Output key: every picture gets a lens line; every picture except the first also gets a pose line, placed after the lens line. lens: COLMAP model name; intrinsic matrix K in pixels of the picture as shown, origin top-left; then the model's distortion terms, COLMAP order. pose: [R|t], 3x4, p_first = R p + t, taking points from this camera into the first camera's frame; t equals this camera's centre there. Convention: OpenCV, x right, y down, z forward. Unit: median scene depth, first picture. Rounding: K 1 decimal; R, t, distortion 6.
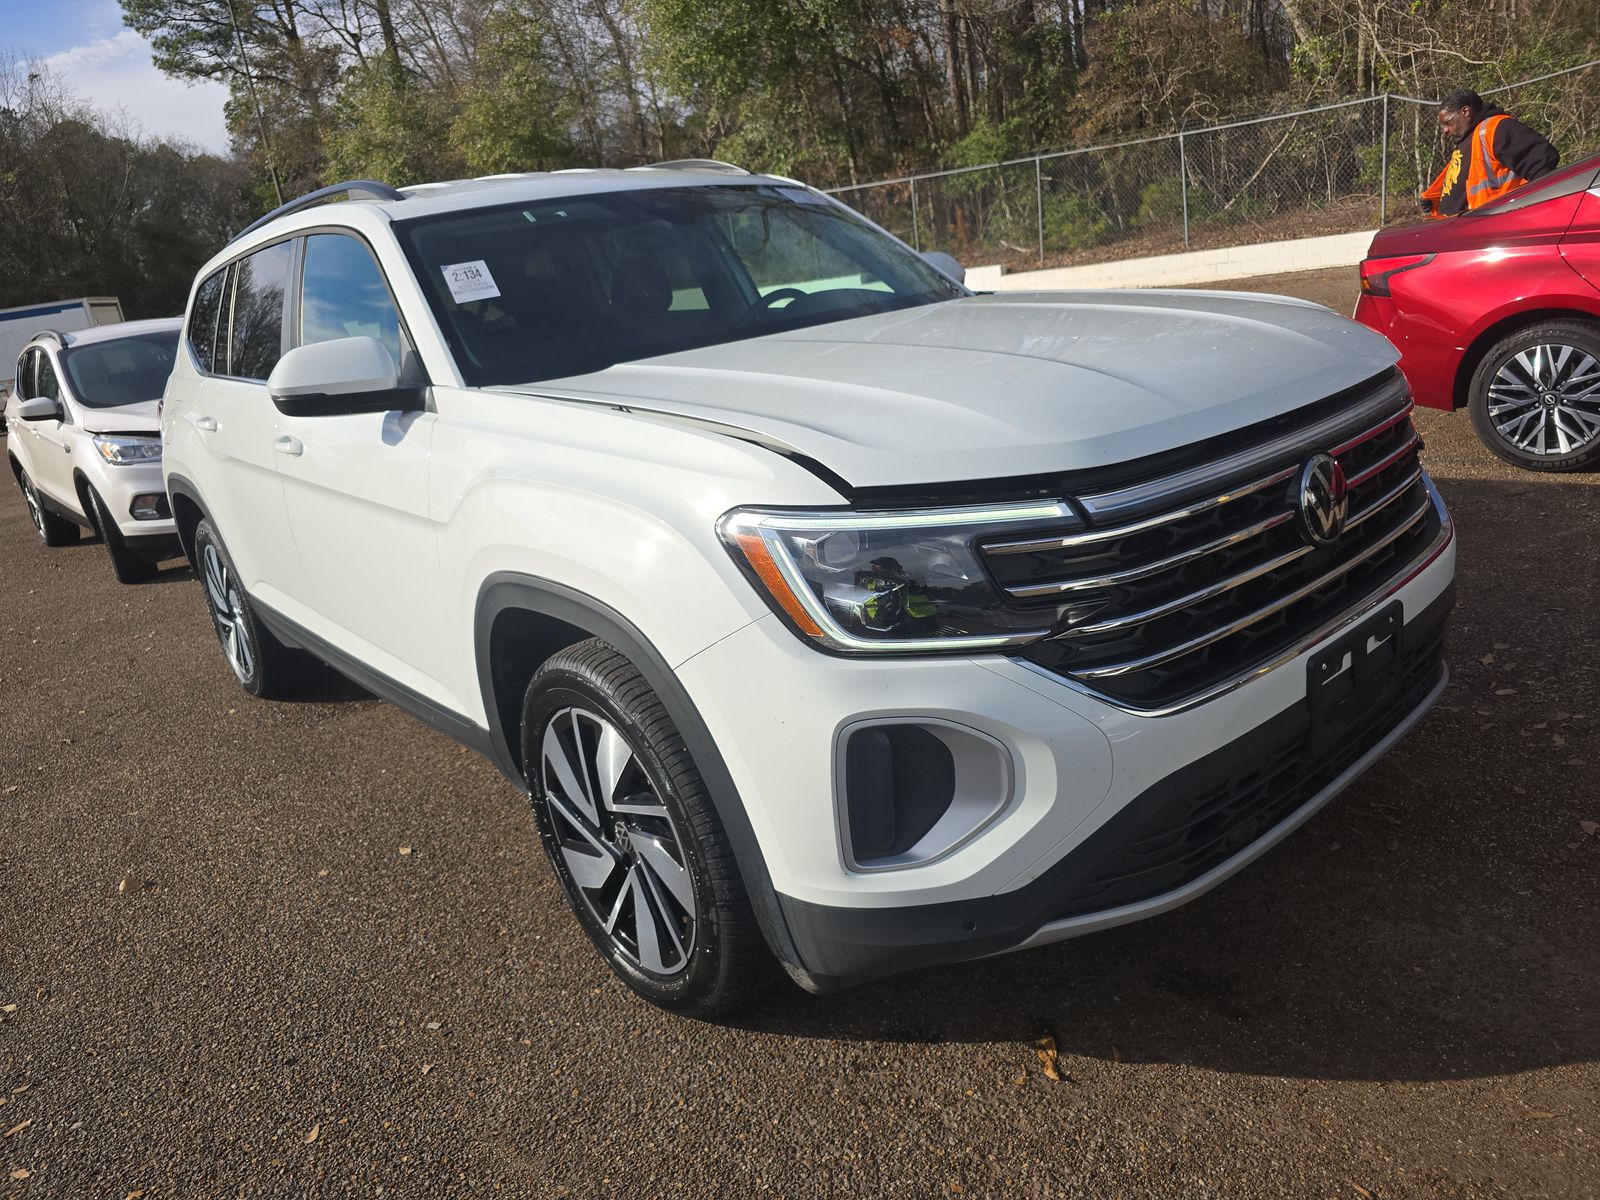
lens RADIAL K [[1075.6, 0, 798.8], [0, 1075.6, 575.3], [0, 0, 1]] dist [0.055486, -0.051073]
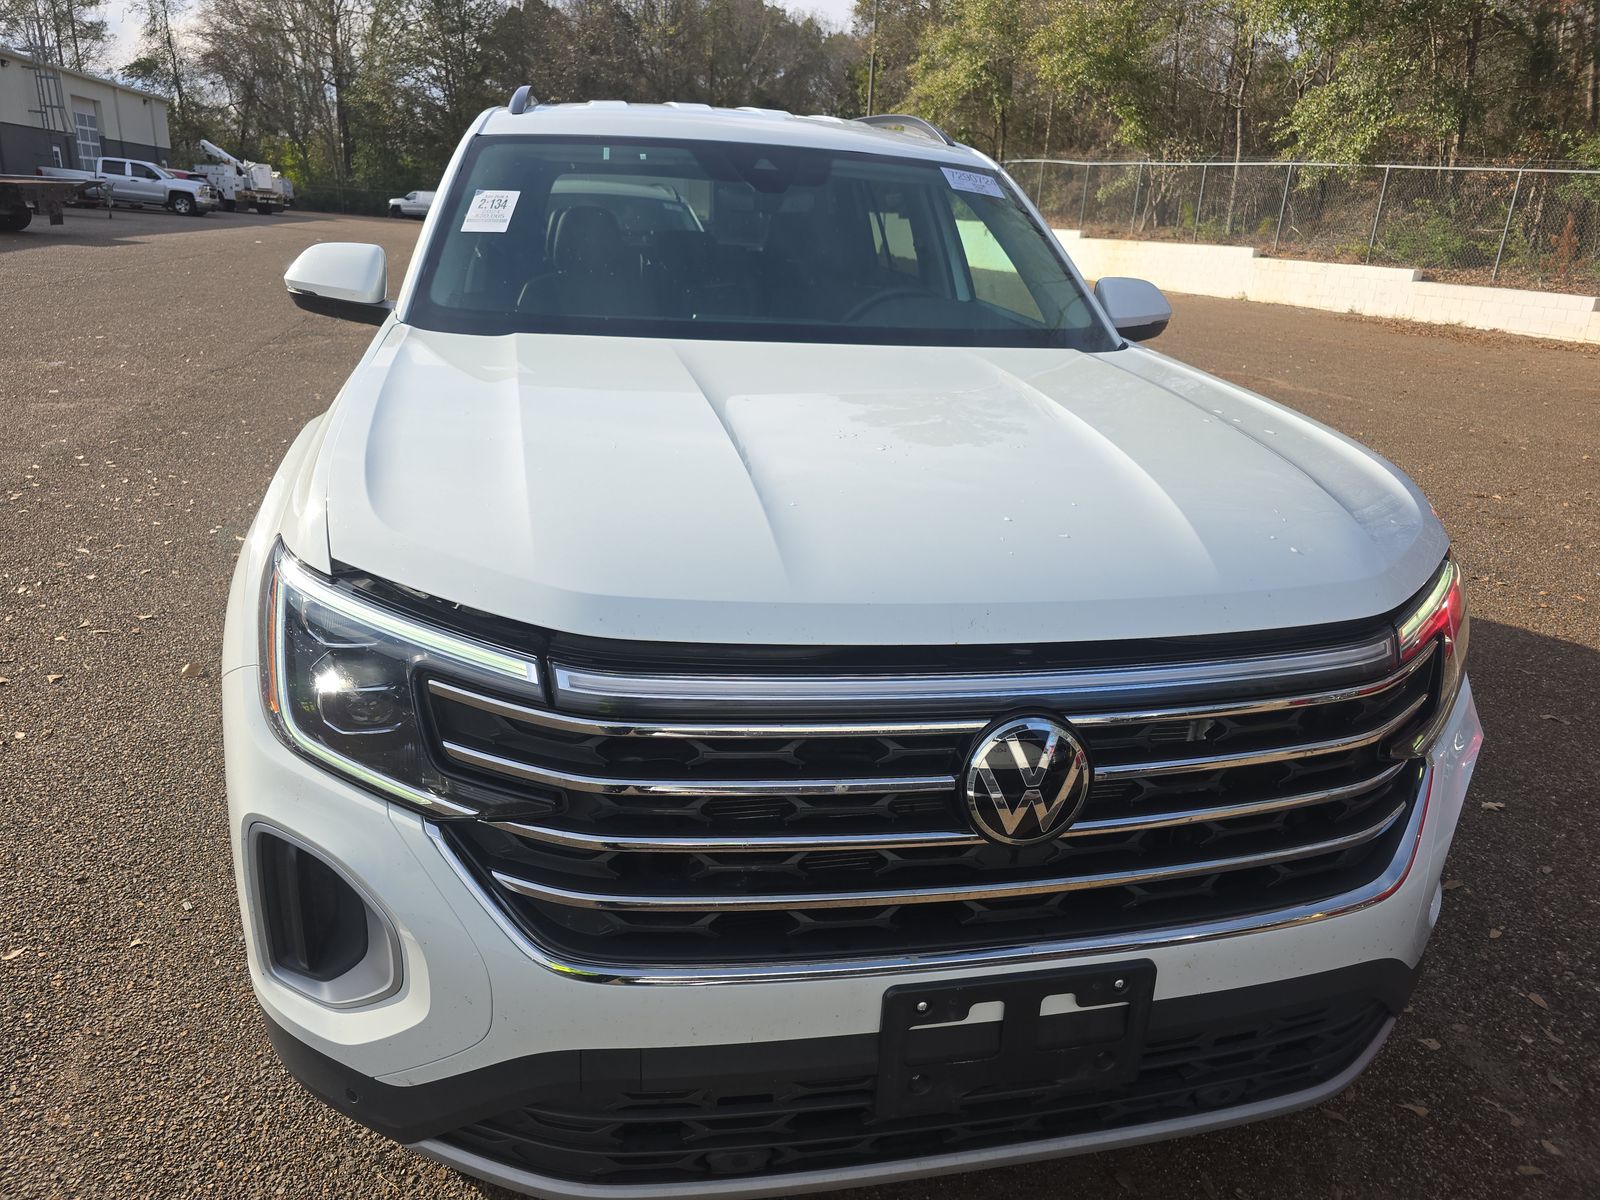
lens RADIAL K [[1075.6, 0, 798.8], [0, 1075.6, 575.3], [0, 0, 1]] dist [0.055486, -0.051073]
pose [[0.868658, 0.321242, -0.377143, 0.363078], [-0.296009, 0.946992, 0.124842, -0.149517], [0.397256, 0.003192, 0.917702, 0.201396]]
